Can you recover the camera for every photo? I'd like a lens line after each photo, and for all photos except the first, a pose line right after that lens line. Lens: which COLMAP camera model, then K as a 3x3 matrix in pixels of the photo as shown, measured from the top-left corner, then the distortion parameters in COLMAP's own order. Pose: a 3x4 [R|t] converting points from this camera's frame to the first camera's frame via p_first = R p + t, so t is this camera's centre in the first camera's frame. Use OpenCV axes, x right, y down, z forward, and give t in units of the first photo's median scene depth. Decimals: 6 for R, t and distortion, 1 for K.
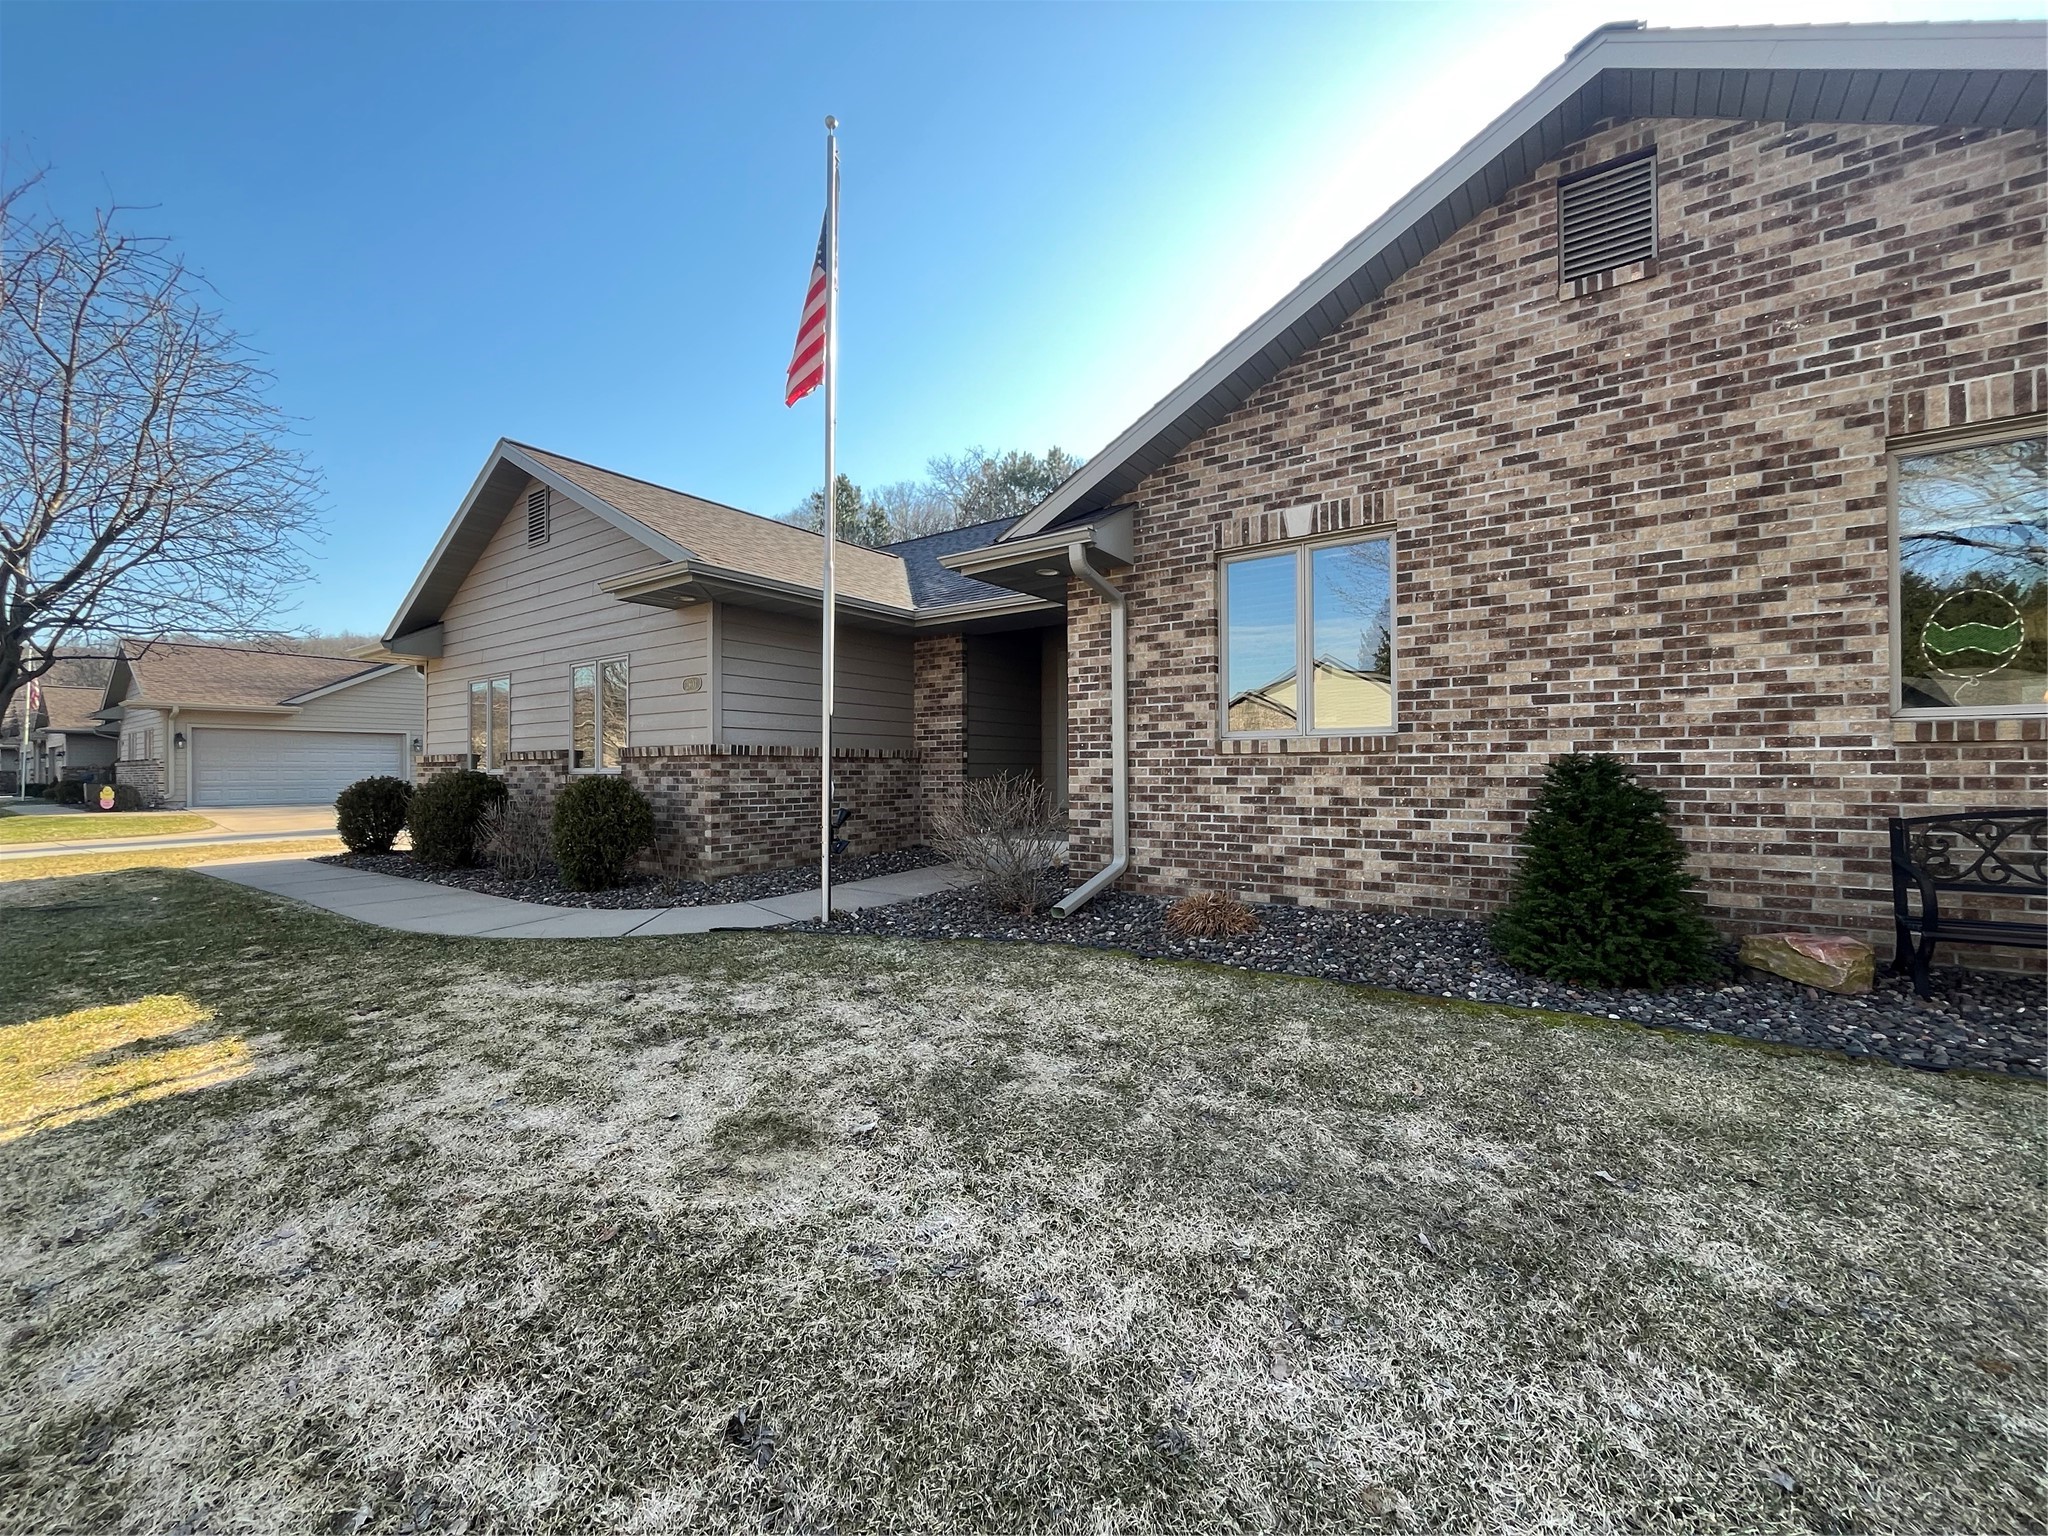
lens RADIAL K [[824.7, 0, 1022.9], [0, 824.7, 773.9], [0, 0, 1]] dist [-0.003256, 0.000746]
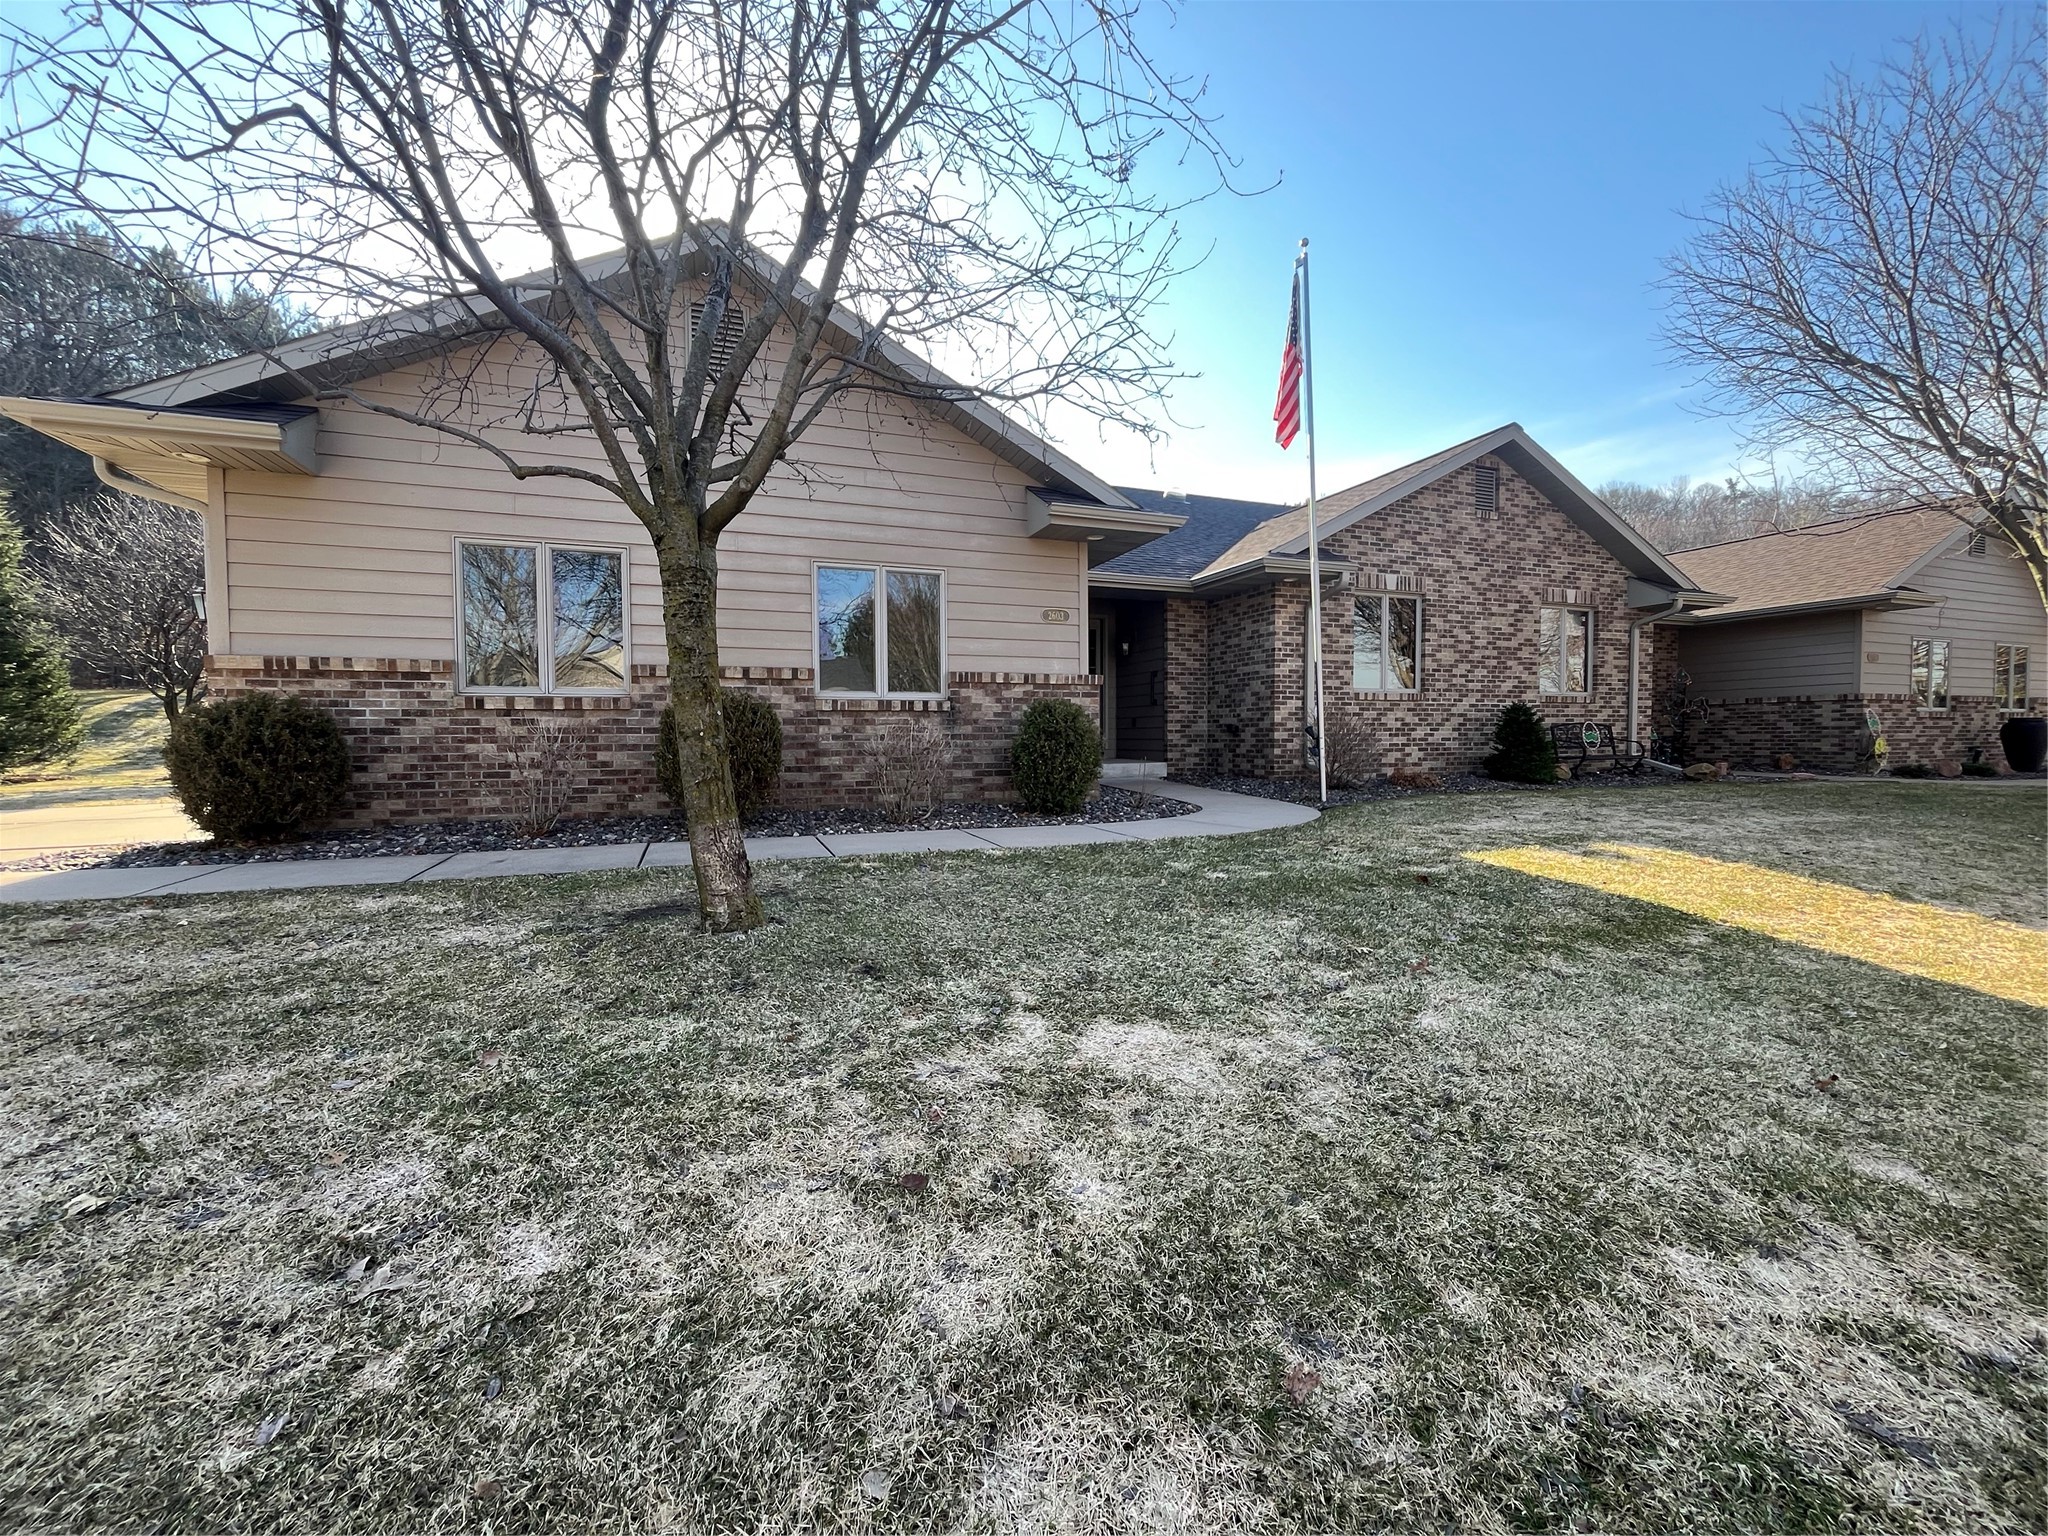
lens RADIAL K [[824.7, 0, 1032.9], [0, 824.7, 769.7], [0, 0, 1]] dist [-0.003256, 0.000746]
pose [[0.556104, -0.033767, 0.830426, -1.609631], [0.001441, 0.999212, 0.039665, 0.055407], [-0.831111, -0.020861, 0.555715, 0.548038]]
